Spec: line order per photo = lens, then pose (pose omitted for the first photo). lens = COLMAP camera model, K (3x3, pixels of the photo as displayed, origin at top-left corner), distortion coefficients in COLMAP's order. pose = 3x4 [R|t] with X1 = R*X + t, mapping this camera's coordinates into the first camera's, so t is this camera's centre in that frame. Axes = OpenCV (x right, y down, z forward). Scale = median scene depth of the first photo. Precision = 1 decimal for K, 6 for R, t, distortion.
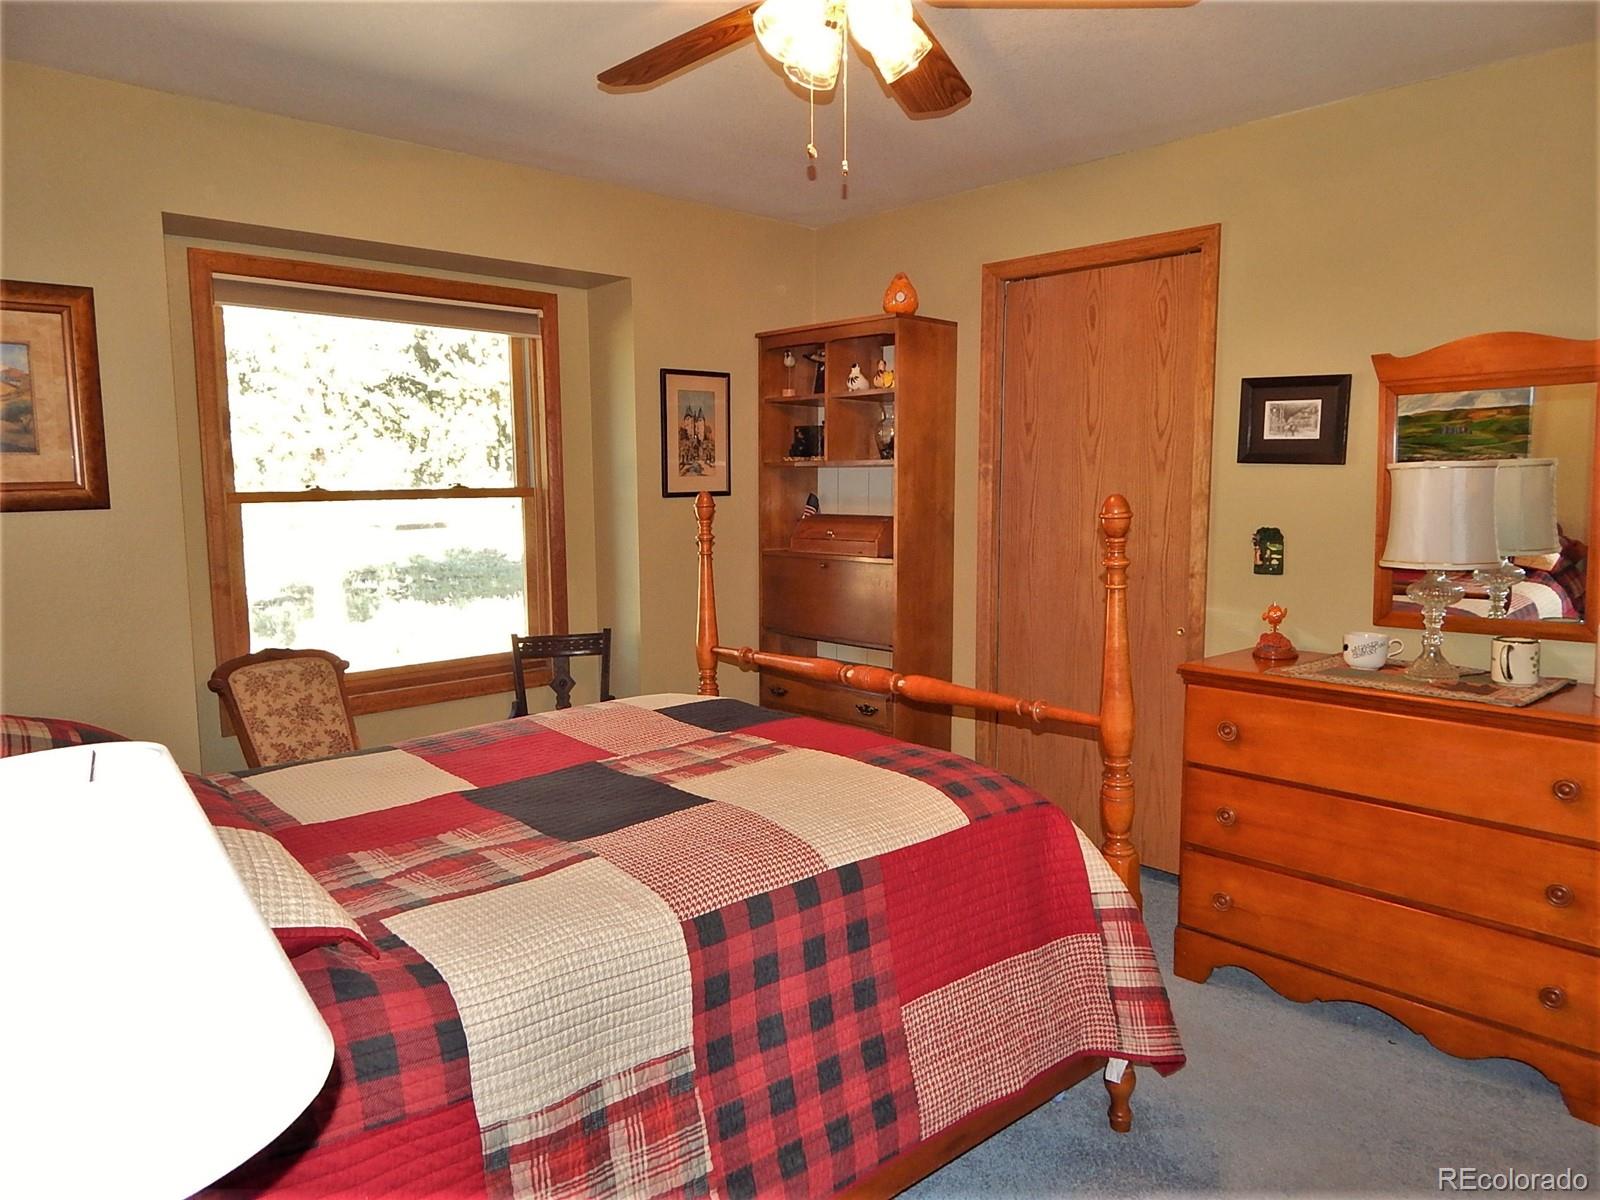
lens RADIAL K [[1058.8, 0, 800.0], [0, 1058.8, 594.9], [0, 0, 1]] dist [0.004117, -0.008407]
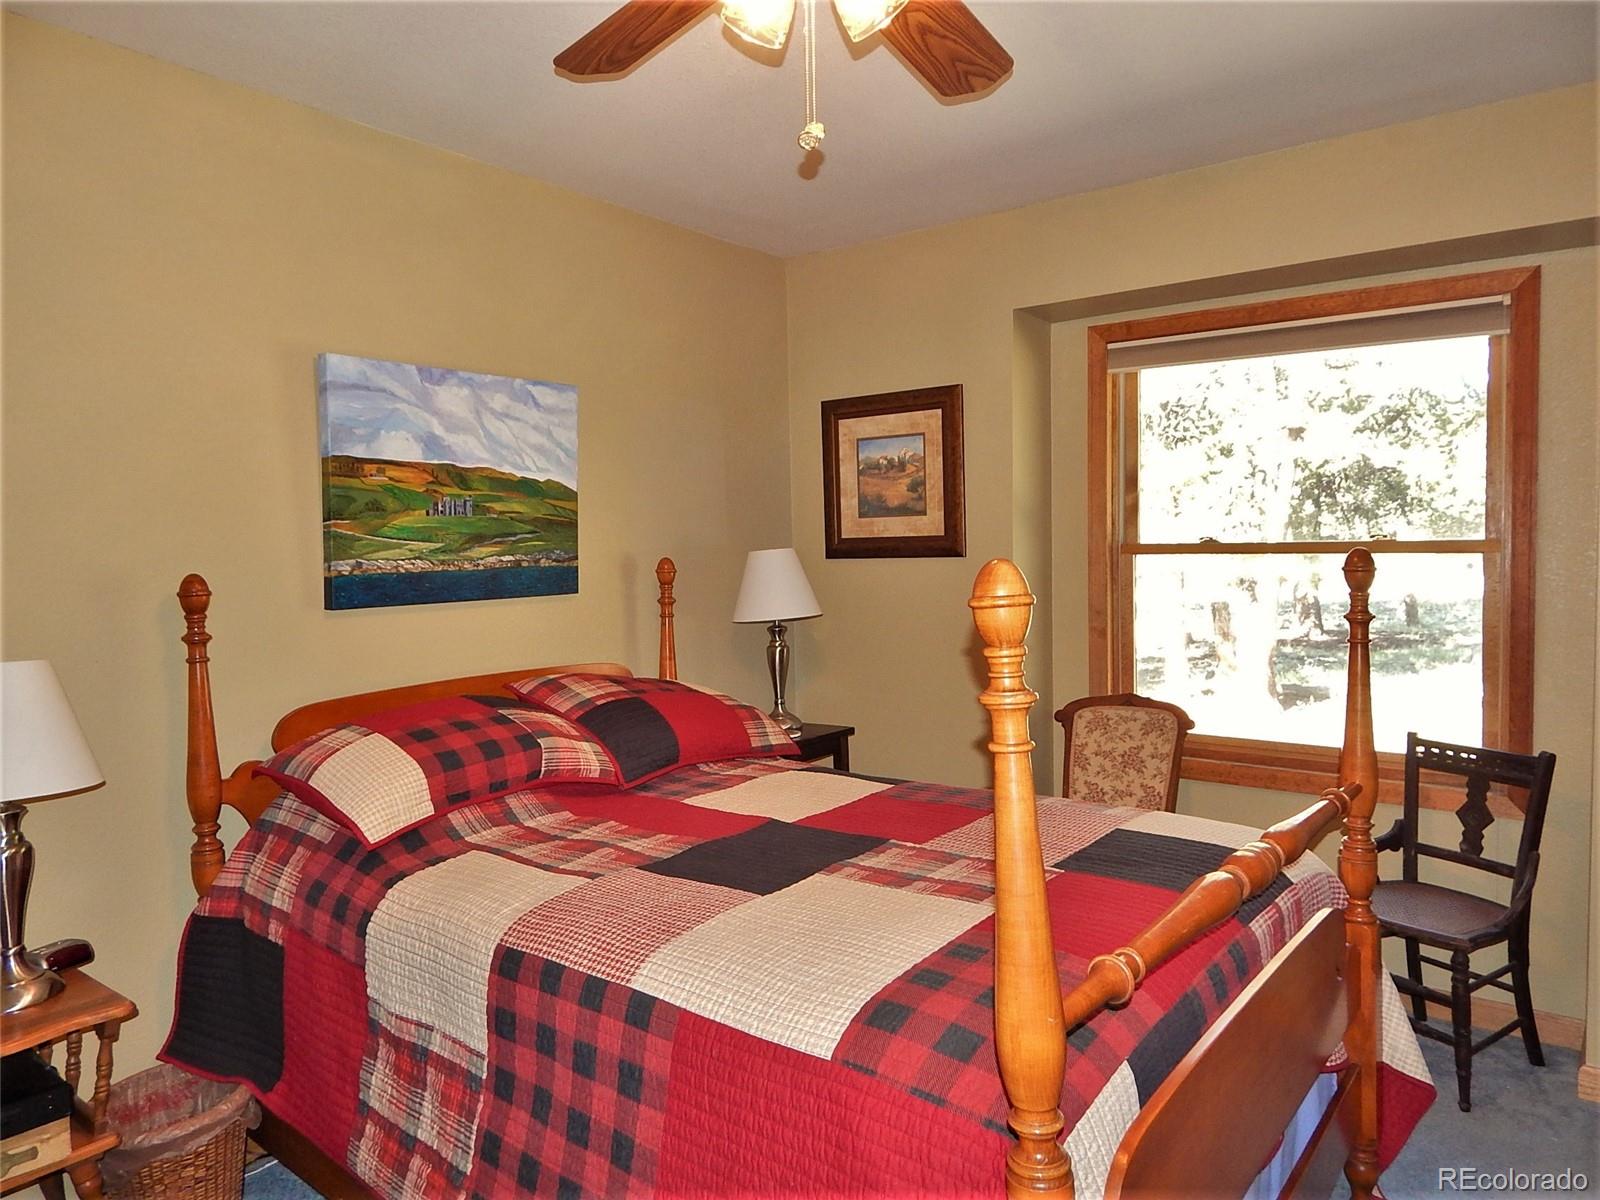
lens RADIAL K [[1058.8, 0, 800.4], [0, 1058.8, 601.6], [0, 0, 1]] dist [0.004117, -0.008407]
pose [[0.194681, 0.061338, -0.978947, 0.568797], [-0.094640, 0.994561, 0.043496, -0.068911], [0.976290, 0.084180, 0.199427, 0.597488]]
